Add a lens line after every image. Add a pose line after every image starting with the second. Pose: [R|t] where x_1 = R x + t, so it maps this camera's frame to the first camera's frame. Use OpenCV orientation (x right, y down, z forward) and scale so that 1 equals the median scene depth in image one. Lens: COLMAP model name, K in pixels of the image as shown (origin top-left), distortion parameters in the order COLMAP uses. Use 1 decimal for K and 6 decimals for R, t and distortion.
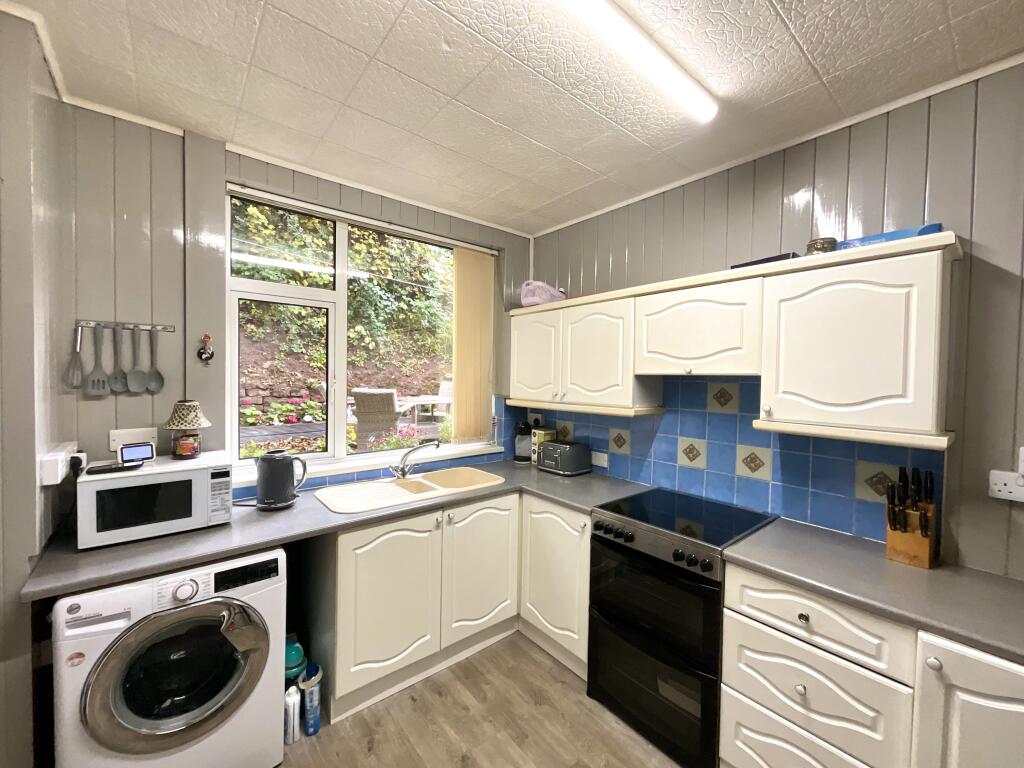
lens RADIAL K [[411.0, 0, 509.9], [0, 411.0, 383.9], [0, 0, 1]] dist [-0.002606, 0.000957]
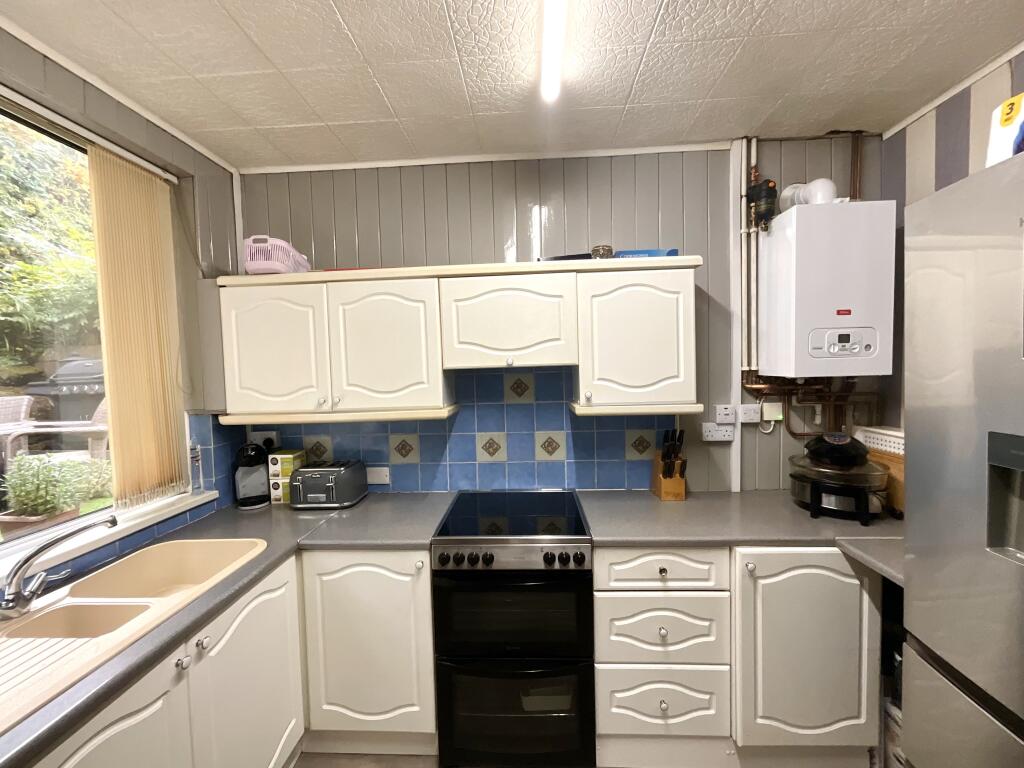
lens RADIAL K [[411.0, 0, 511.5], [0, 411.0, 384.9], [0, 0, 1]] dist [-0.002606, 0.000957]
pose [[0.670722, -0.066761, 0.738698, -0.250793], [0.055557, 0.997665, 0.039721, -0.016811], [-0.739625, 0.014398, 0.672865, 0.334870]]
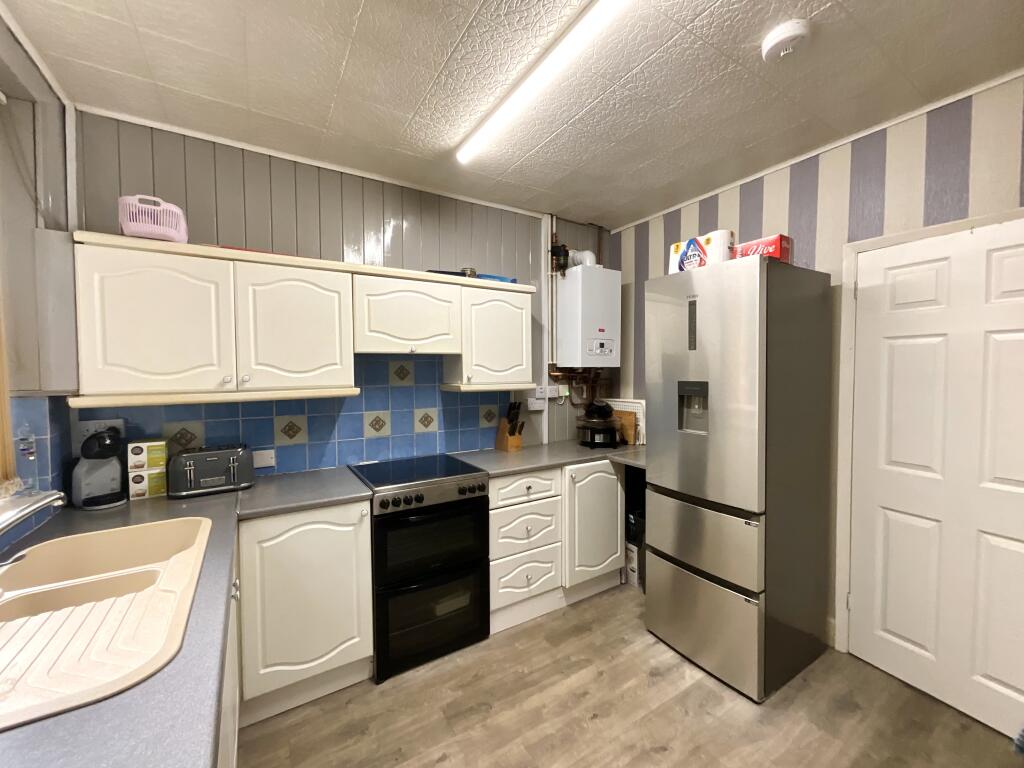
lens RADIAL K [[411.0, 0, 510.0], [0, 411.0, 384.6], [0, 0, 1]] dist [-0.002606, 0.000957]
pose [[0.129929, -0.049884, 0.990268, -0.665236], [0.032514, 0.998411, 0.046028, 0.021544], [-0.990990, 0.026217, 0.131345, 0.530060]]
